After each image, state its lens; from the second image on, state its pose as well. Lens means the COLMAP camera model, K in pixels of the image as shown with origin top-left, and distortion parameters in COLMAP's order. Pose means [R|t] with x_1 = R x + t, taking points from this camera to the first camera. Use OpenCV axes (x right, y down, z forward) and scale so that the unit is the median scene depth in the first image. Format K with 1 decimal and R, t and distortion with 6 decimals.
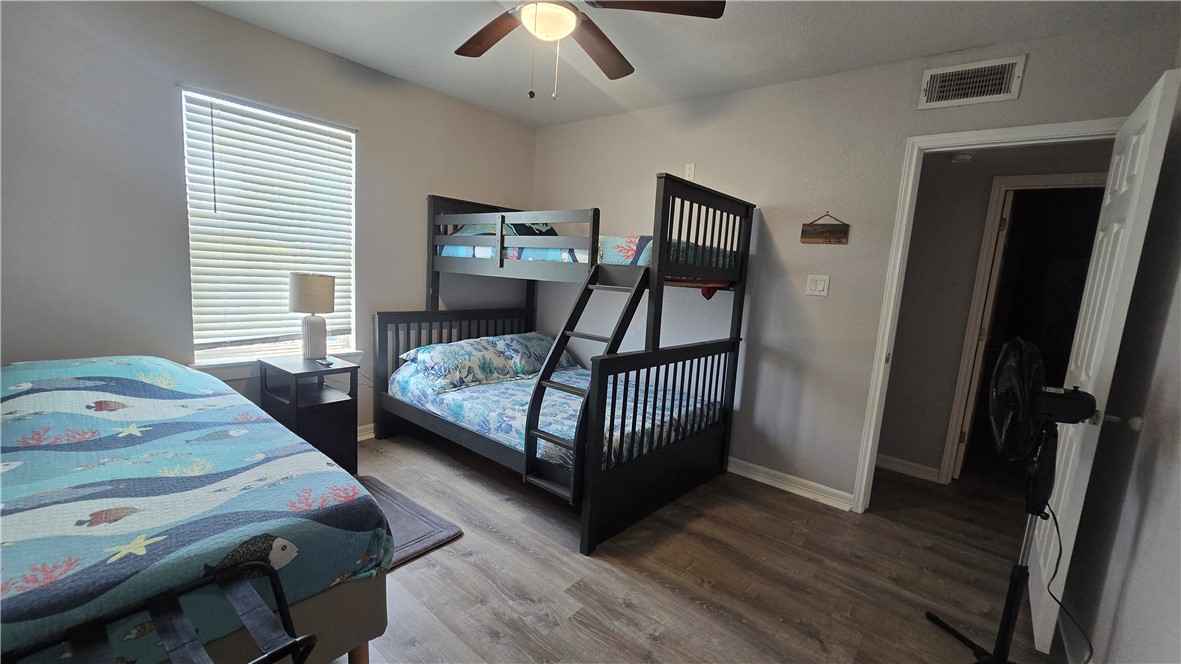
lens RADIAL K [[483.0, 0, 590.8], [0, 483.0, 339.7], [0, 0, 1]] dist [-0.001219, -0.000684]
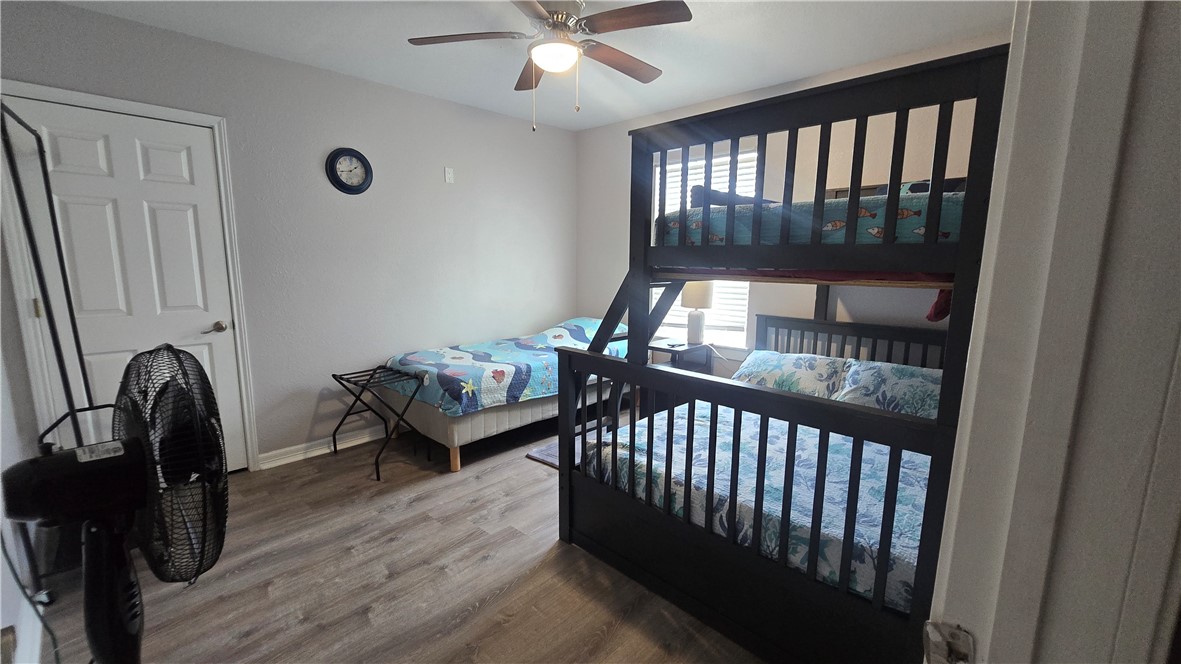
lens RADIAL K [[483.0, 0, 589.6], [0, 483.0, 334.1], [0, 0, 1]] dist [-0.001219, -0.000684]
pose [[-0.065821, 0.087916, -0.993951, 0.979305], [-0.149000, 0.984077, 0.096910, -0.095643], [0.986644, 0.154477, -0.051674, 1.047315]]
